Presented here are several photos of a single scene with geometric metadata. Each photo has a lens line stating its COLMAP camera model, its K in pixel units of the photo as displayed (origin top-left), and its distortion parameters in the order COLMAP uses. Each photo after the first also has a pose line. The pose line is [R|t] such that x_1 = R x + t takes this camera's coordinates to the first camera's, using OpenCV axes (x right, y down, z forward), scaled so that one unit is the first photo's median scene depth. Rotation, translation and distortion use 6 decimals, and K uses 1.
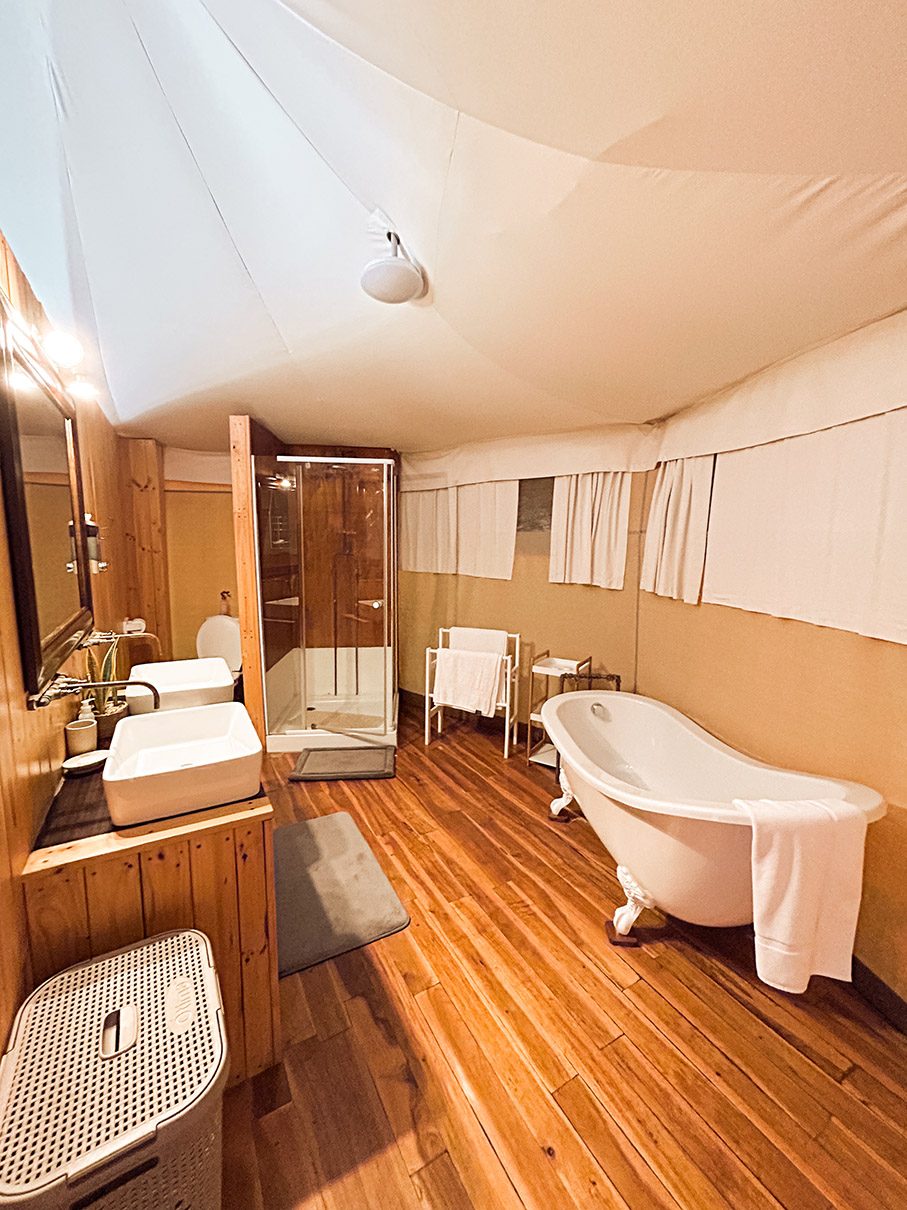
lens RADIAL K [[478.8, 0, 453.5], [0, 478.8, 605.0], [0, 0, 1]] dist [0.000001, -0.000002]
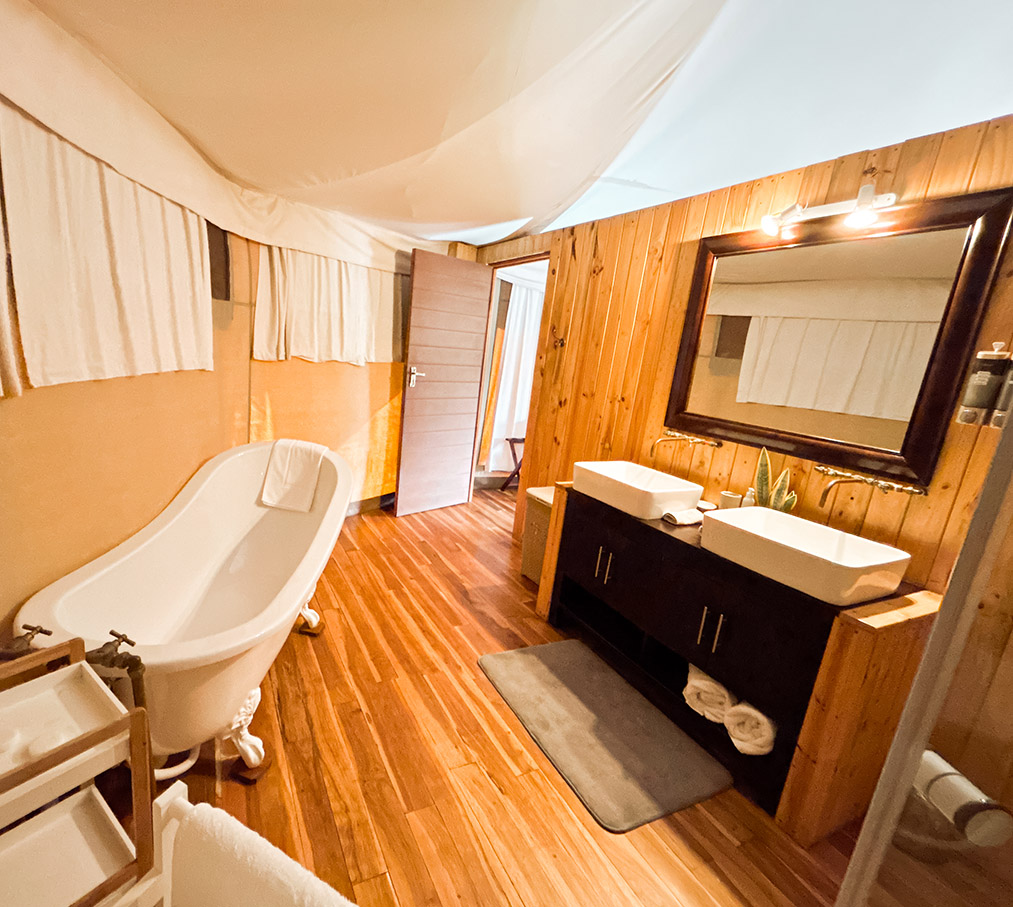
lens RADIAL K [[419.4, 0, 506.5], [0, 419.4, 453.5], [0, 0, 1]] dist [0.000587, 0.000062]
pose [[-0.992223, -0.080328, -0.095082, -0.017101], [-0.109286, 0.927852, 0.356578, -0.152800], [0.059579, 0.364196, -0.929415, 1.329310]]
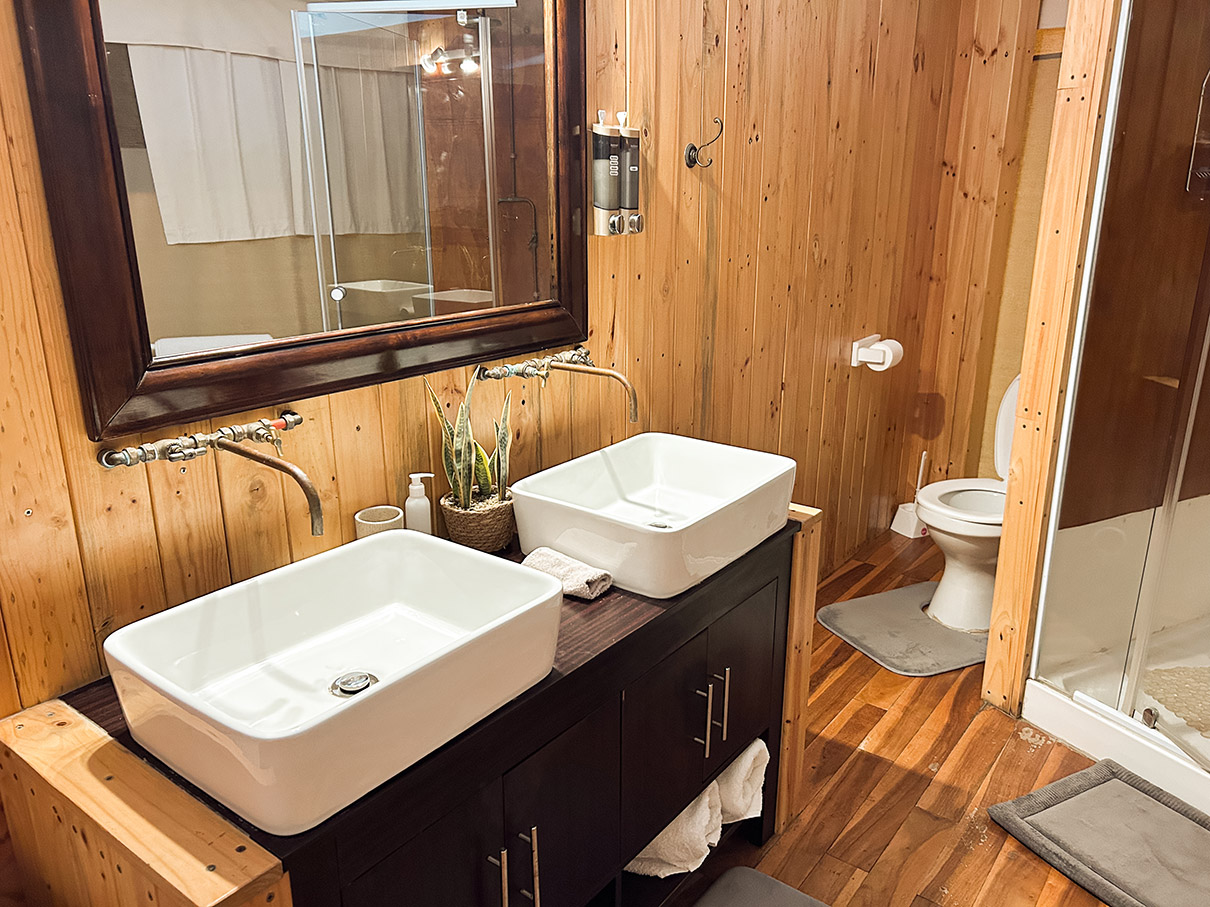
lens RADIAL K [[915.0, 0, 605.0], [0, 915.0, 453.5], [0, 0, 1]] dist [0.004546, 0.001592]
pose [[0.378102, 0.250379, -0.891263, 0.119727], [-0.113943, 0.967999, 0.223598, -0.041057], [0.918725, 0.017010, 0.394531, 0.431074]]
